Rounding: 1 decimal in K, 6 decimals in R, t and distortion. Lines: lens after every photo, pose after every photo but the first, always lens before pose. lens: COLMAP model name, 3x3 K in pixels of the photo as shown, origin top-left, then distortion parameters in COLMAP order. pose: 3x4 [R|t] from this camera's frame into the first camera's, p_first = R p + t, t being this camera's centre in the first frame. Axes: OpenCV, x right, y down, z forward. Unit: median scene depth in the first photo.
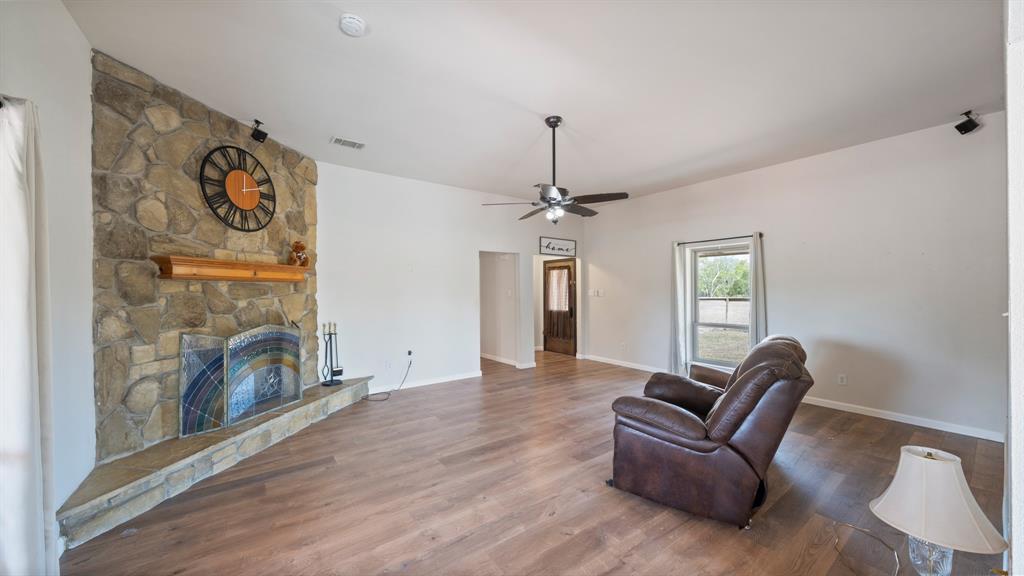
lens RADIAL K [[365.4, 0, 512.0], [0, 365.4, 288.0], [0, 0, 1]] dist [-0.000671, -0.000072]
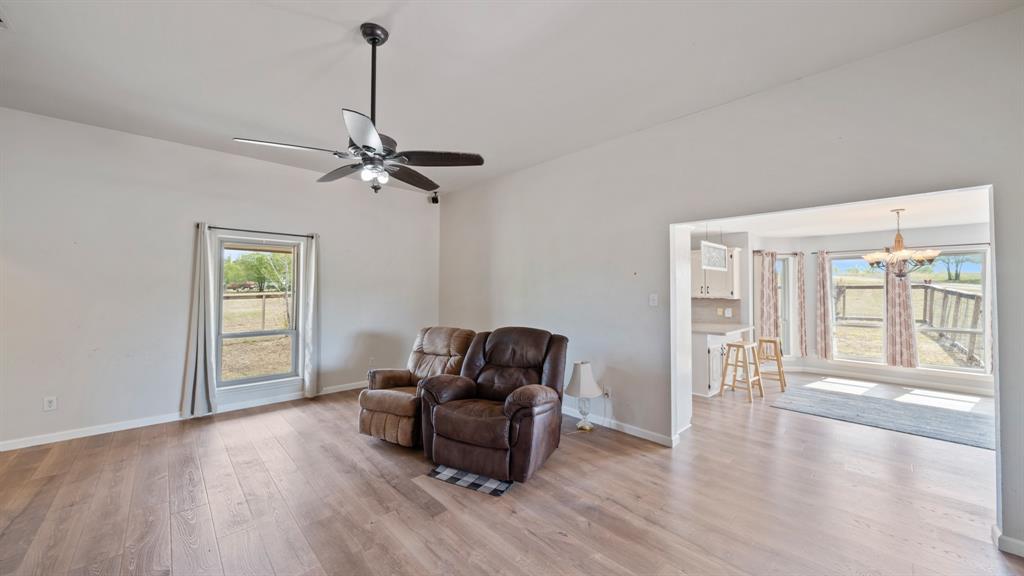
lens RADIAL K [[364.0, 0, 521.2], [0, 364.0, 280.4], [0, 0, 1]] dist [0.010991, 0.000057]
pose [[-0.136605, 0.031788, 0.990115, -0.552035], [-0.006526, 0.999434, -0.032987, 0.001669], [-0.990604, -0.010968, -0.136320, 0.831713]]
